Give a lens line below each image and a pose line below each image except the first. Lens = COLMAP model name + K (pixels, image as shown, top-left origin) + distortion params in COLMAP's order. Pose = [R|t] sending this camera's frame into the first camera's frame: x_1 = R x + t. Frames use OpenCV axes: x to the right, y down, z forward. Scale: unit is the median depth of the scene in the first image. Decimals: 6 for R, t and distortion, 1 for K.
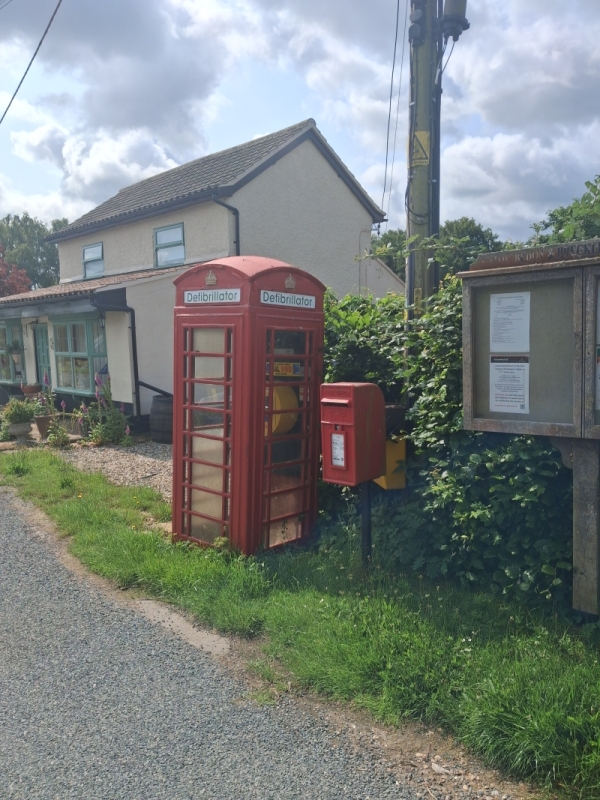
lens RADIAL K [[626.3, 0, 266.2], [0, 626.3, 399.6], [0, 0, 1]] dist [0.057772, -0.118940]
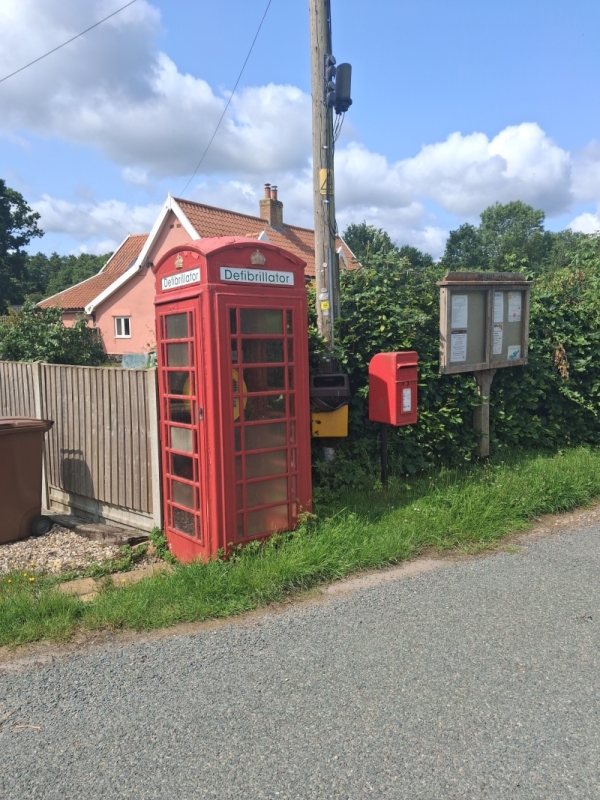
lens RADIAL K [[622.6, 0, 300.0], [0, 622.6, 400.0], [0, 0, 1]] dist [0.001095, -0.000901]
pose [[0.207793, -0.098165, 0.973235, -1.614283], [0.121693, 0.989816, 0.073855, -0.062734], [-0.970573, 0.103089, 0.217623, 1.184095]]
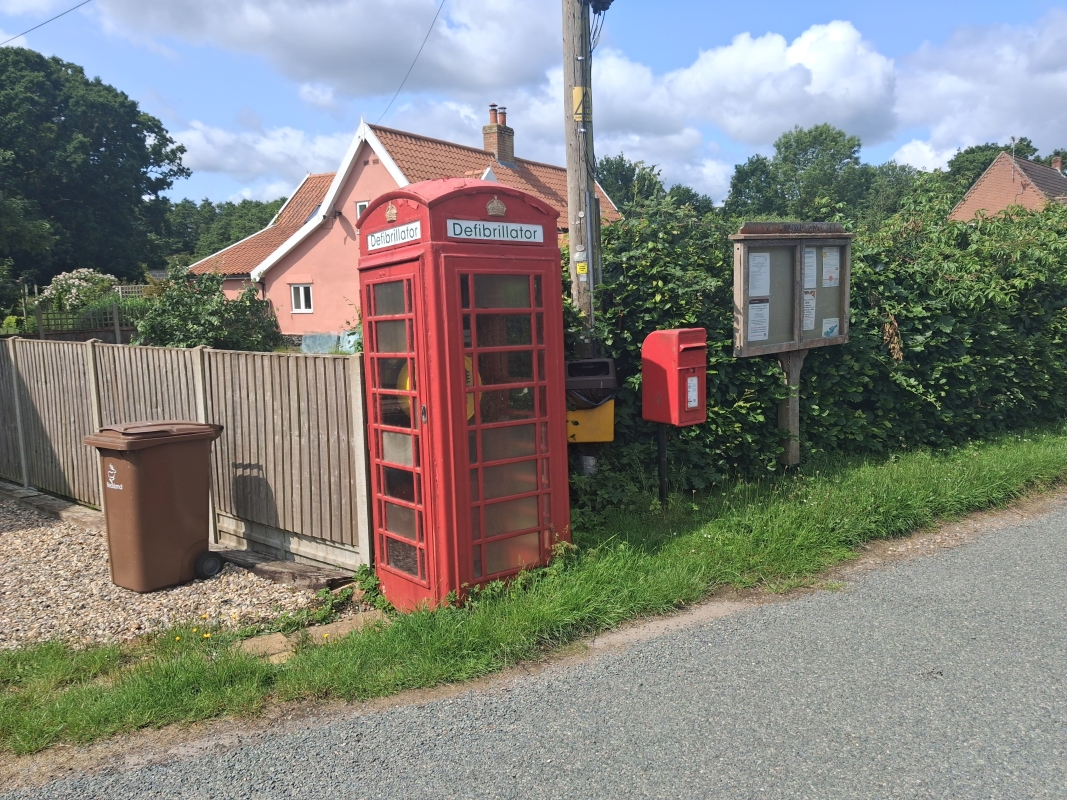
lens RADIAL K [[830.4, 0, 549.7], [0, 830.4, 401.1], [0, 0, 1]] dist [0.001095, -0.000901]
pose [[0.192204, -0.110758, 0.975085, -1.635618], [0.132936, 0.987391, 0.085952, -0.070775], [-0.972309, 0.113103, 0.204504, 1.209843]]
